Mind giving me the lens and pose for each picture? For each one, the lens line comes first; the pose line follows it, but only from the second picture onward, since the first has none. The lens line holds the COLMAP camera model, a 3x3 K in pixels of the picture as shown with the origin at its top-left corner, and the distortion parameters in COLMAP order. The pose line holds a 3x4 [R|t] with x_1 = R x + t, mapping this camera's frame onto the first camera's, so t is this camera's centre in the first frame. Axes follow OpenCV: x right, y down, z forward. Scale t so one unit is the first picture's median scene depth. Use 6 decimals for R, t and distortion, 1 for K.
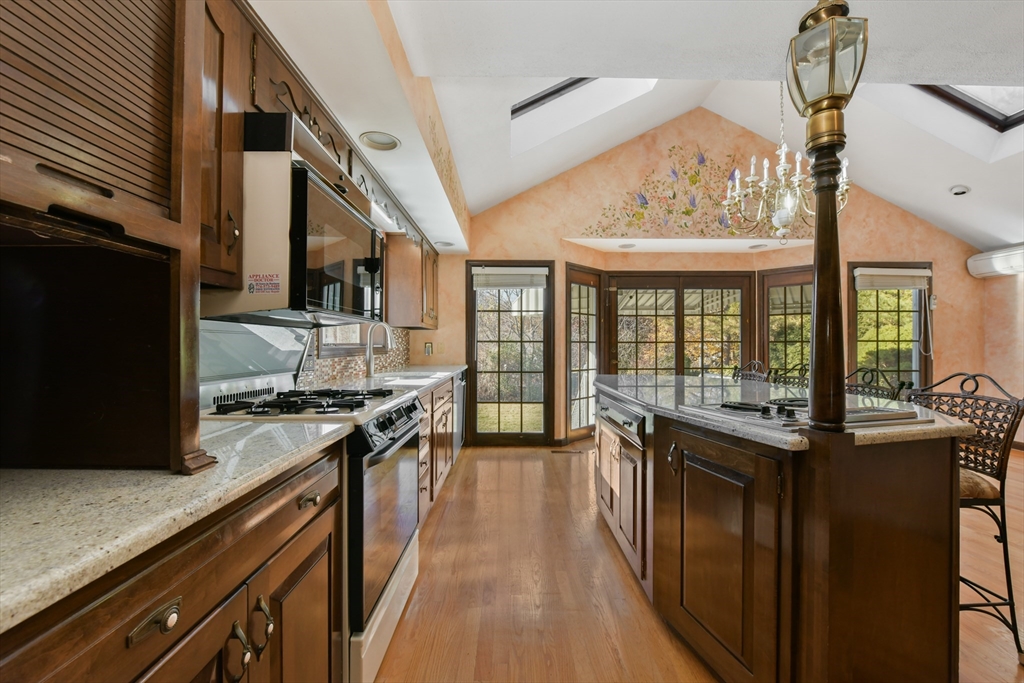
lens RADIAL K [[409.7, 0, 514.4], [0, 409.7, 342.3], [0, 0, 1]] dist [-0.012392, 0.000176]
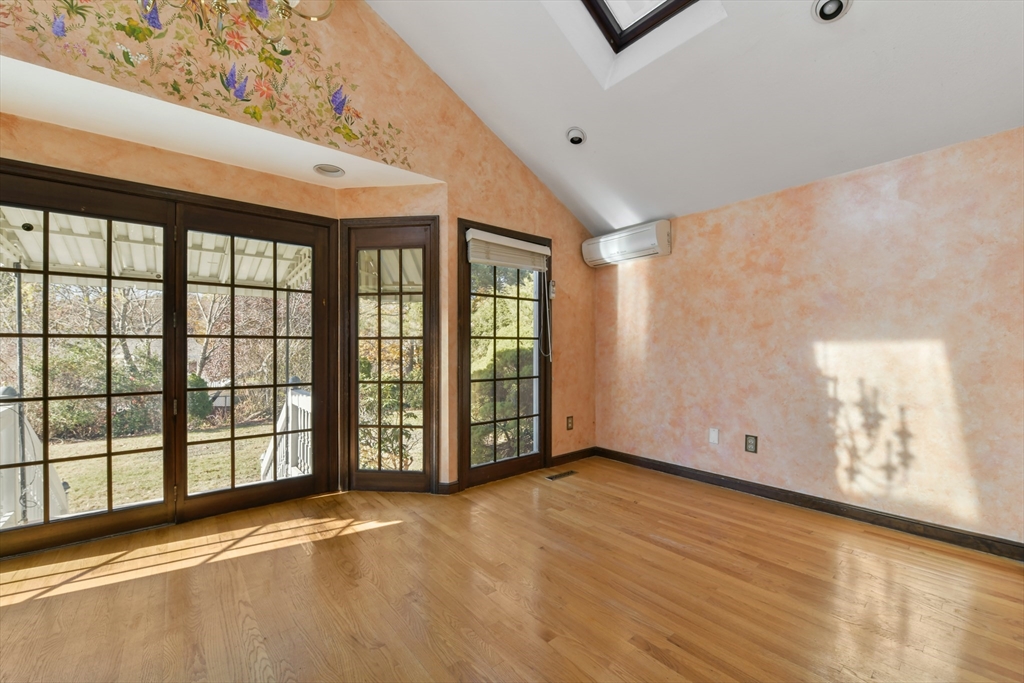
lens RADIAL K [[409.7, 0, 516.1], [0, 409.7, 345.4], [0, 0, 1]] dist [-0.012392, 0.000176]
pose [[0.773125, 0.002555, 0.634249, 0.467189], [-0.001537, 0.999996, -0.002154, 0.011913], [-0.634252, 0.000690, 0.773126, 0.419638]]
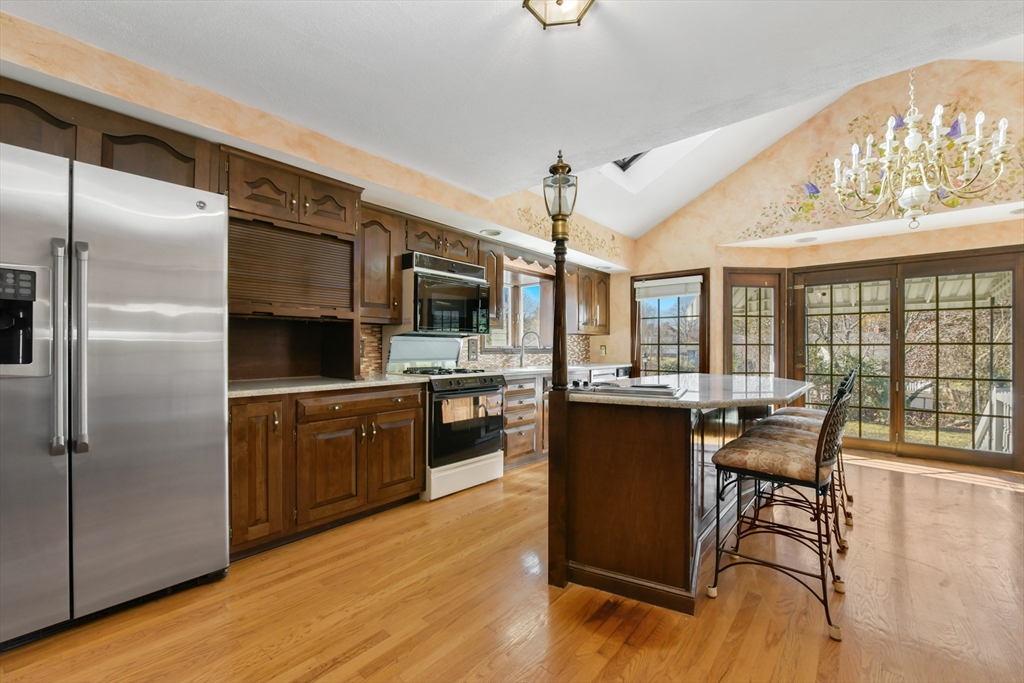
lens RADIAL K [[409.7, 0, 513.1], [0, 409.7, 346.4], [0, 0, 1]] dist [-0.012392, 0.000176]
pose [[0.750077, 0.000415, -0.661350, 0.413130], [0.000588, 0.999999, 0.001295, 0.002314], [0.661350, -0.001361, 0.750076, -0.127331]]
